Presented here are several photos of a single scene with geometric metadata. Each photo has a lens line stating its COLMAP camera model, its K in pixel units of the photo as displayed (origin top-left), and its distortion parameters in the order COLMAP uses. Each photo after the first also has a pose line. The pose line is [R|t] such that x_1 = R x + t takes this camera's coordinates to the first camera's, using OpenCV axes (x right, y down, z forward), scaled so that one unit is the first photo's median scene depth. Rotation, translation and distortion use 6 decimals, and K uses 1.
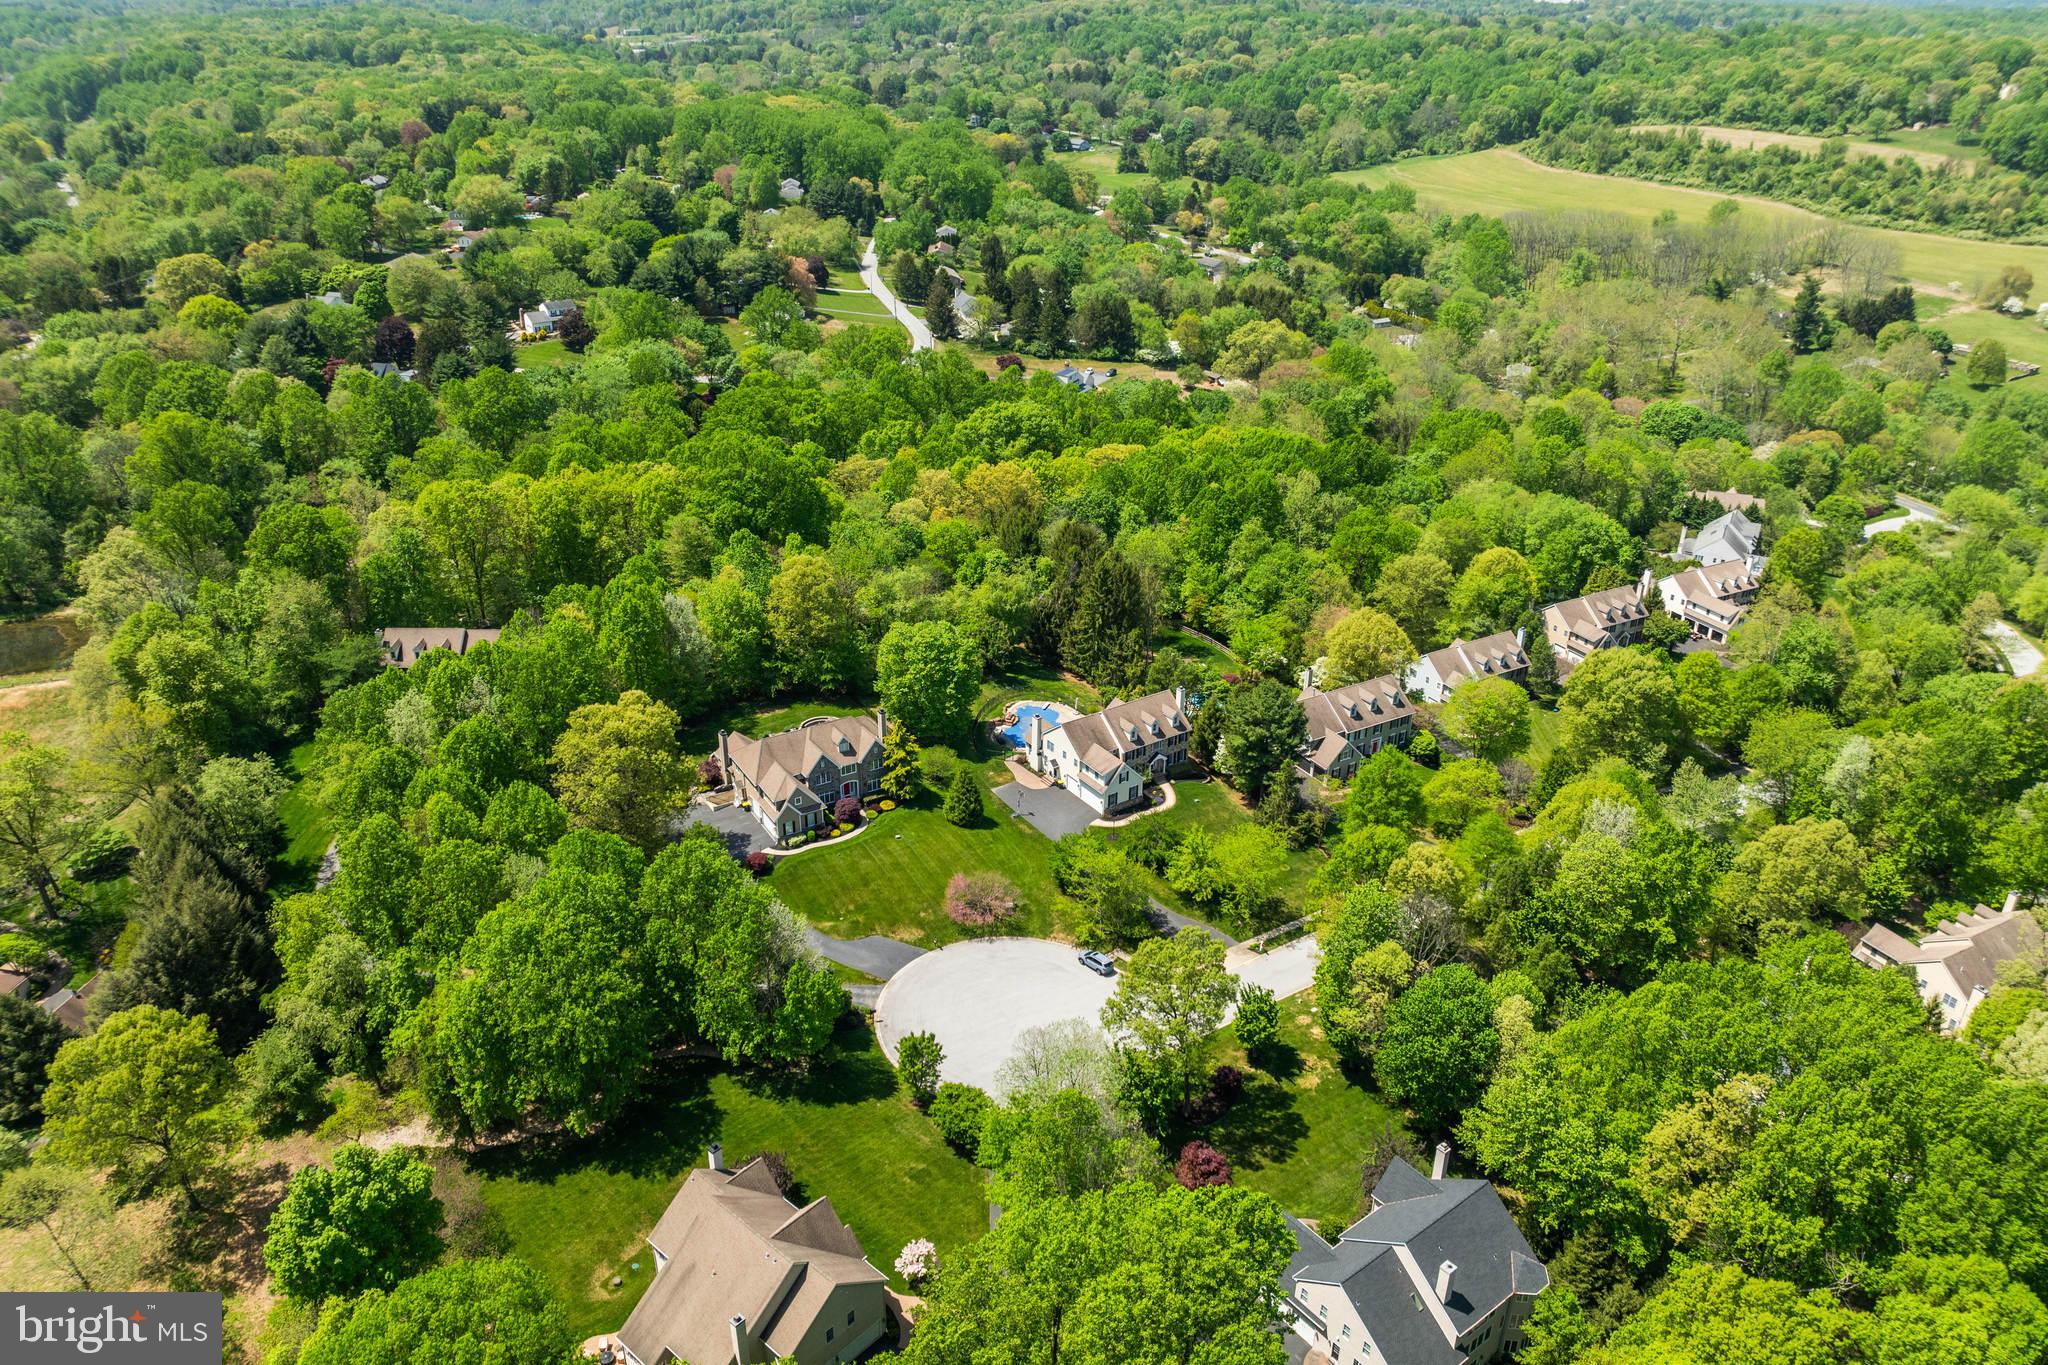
lens RADIAL K [[1462.1, 0, 1032.9], [0, 1462.1, 677.1], [0, 0, 1]] dist [-0.029231, -0.004847]
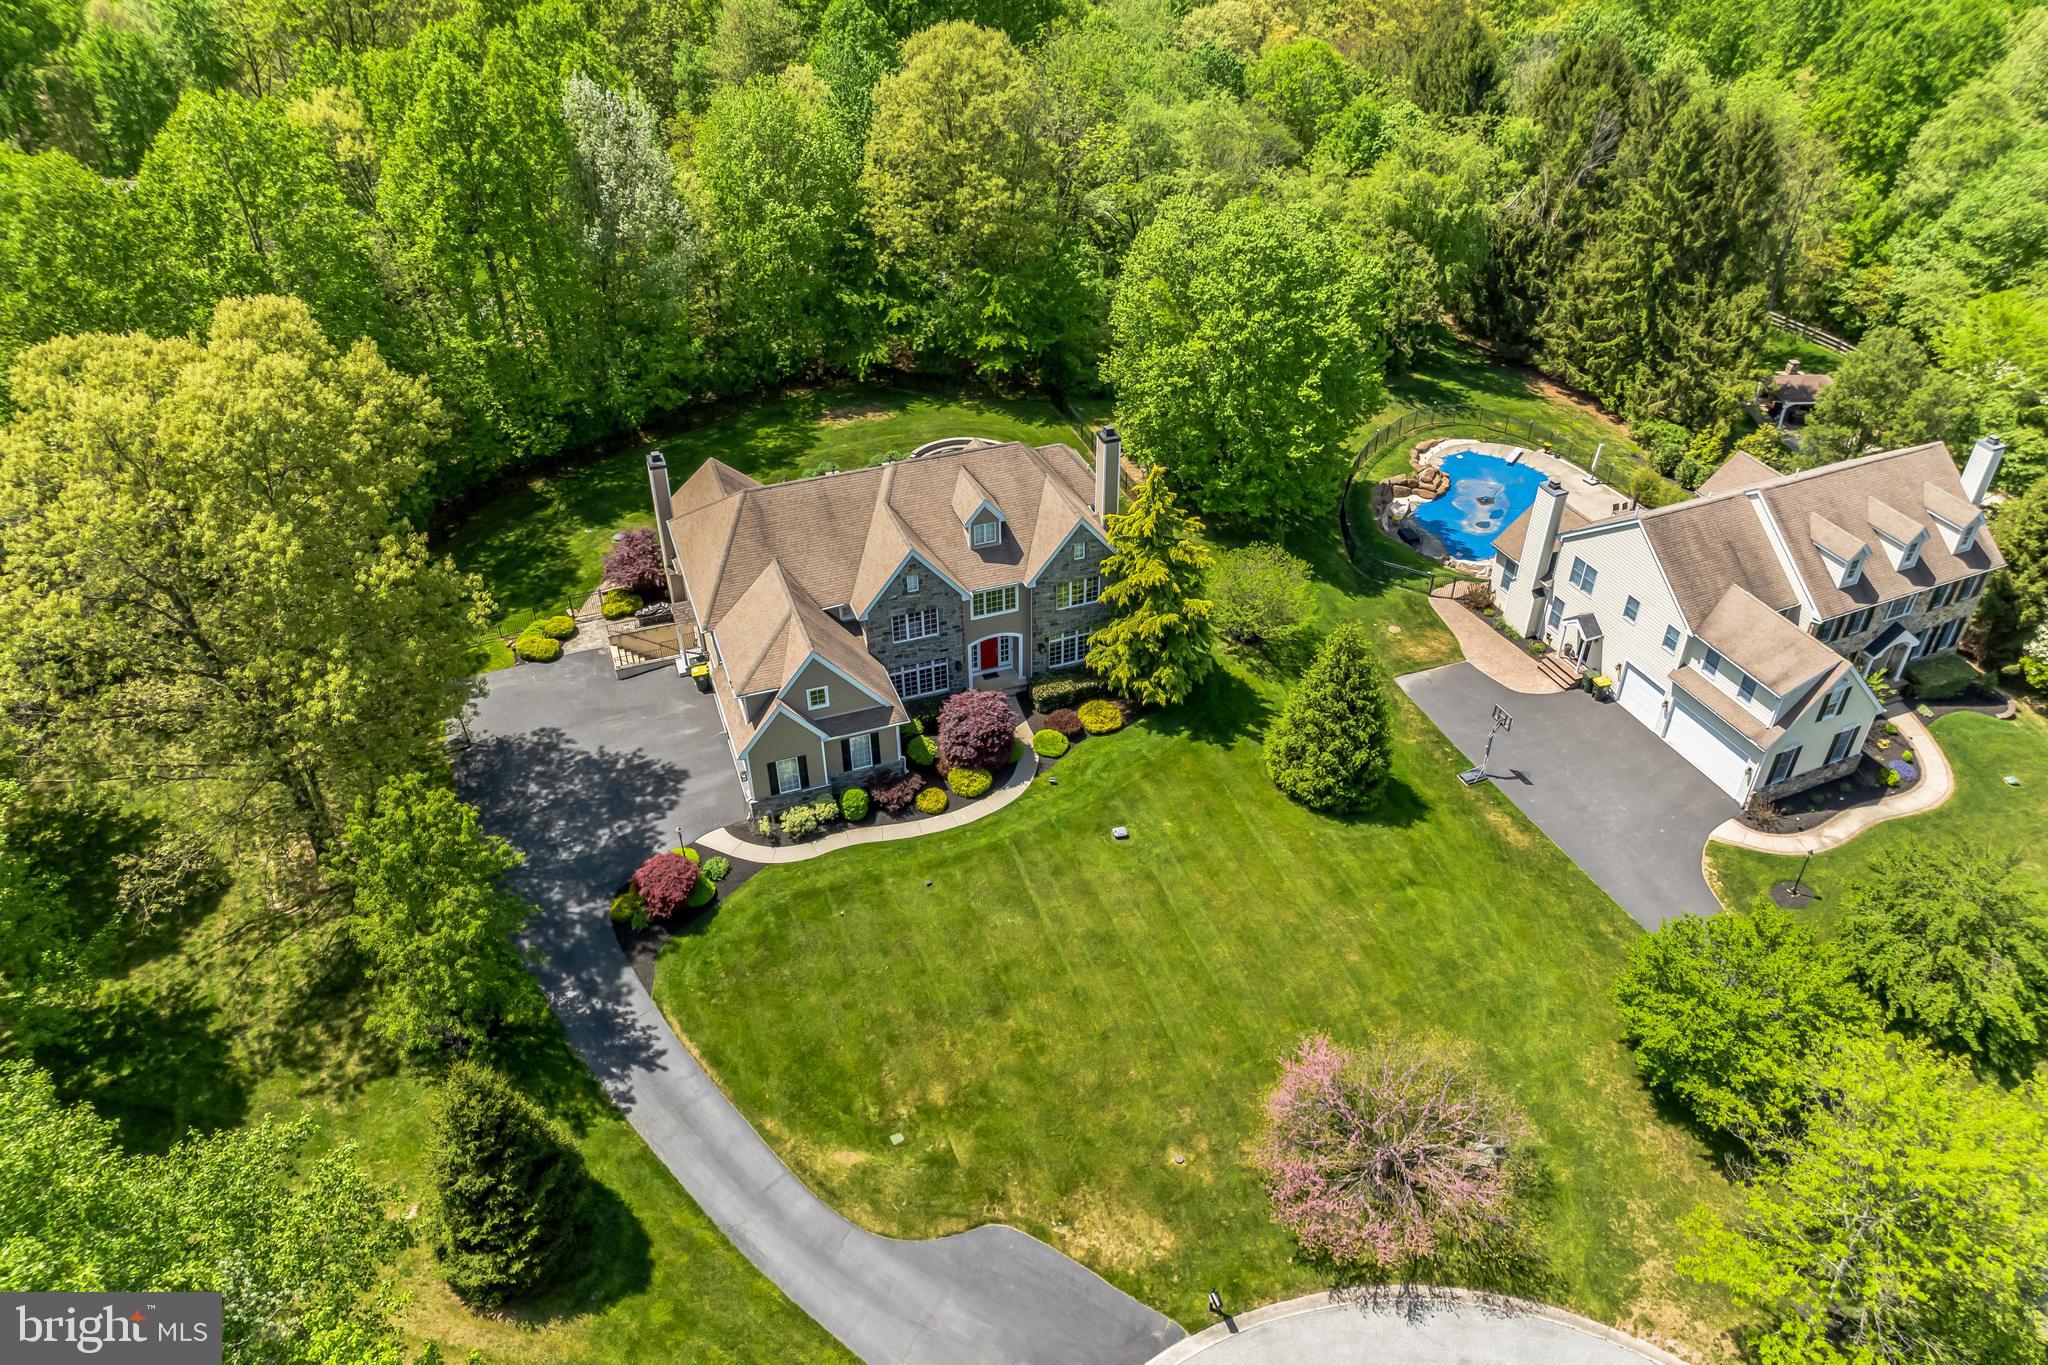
lens RADIAL K [[1462.1, 0, 1032.9], [0, 1462.1, 677.1], [0, 0, 1]] dist [-0.029231, -0.004847]
pose [[0.980707, 0.107484, -0.163281, -0.057946], [-0.075994, 0.979197, 0.188144, 0.015614], [0.180106, -0.172106, 0.968474, 0.641668]]
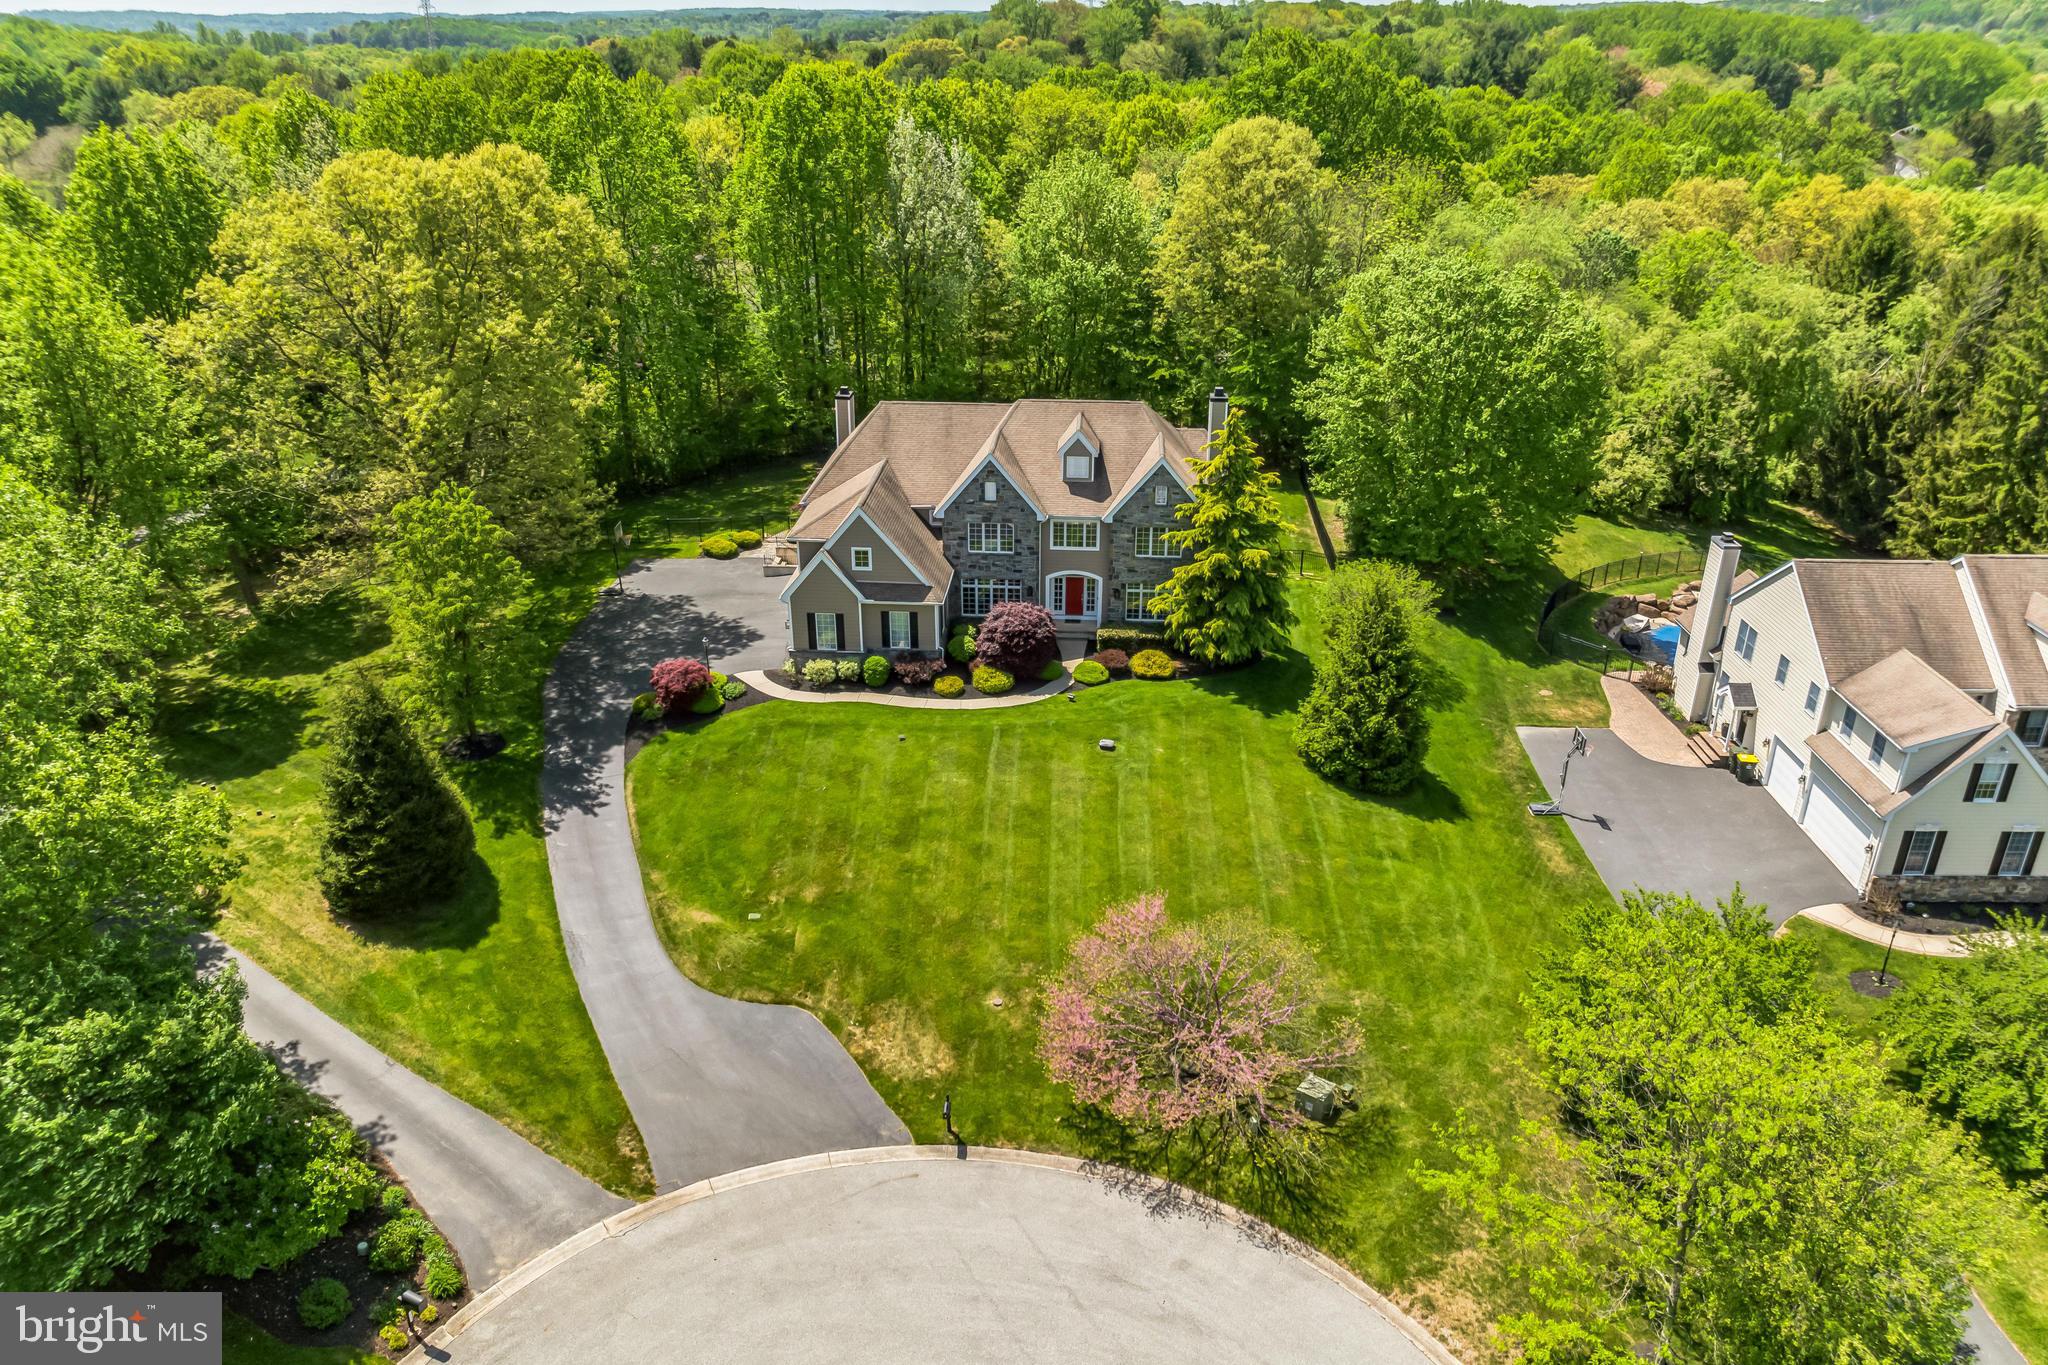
lens RADIAL K [[1462.1, 0, 1032.9], [0, 1462.1, 677.1], [0, 0, 1]] dist [-0.029231, -0.004847]
pose [[0.820876, 0.233009, -0.521411, 0.050396], [-0.249148, 0.967632, 0.040174, 0.080373], [0.513895, 0.096931, 0.852359, 0.671584]]
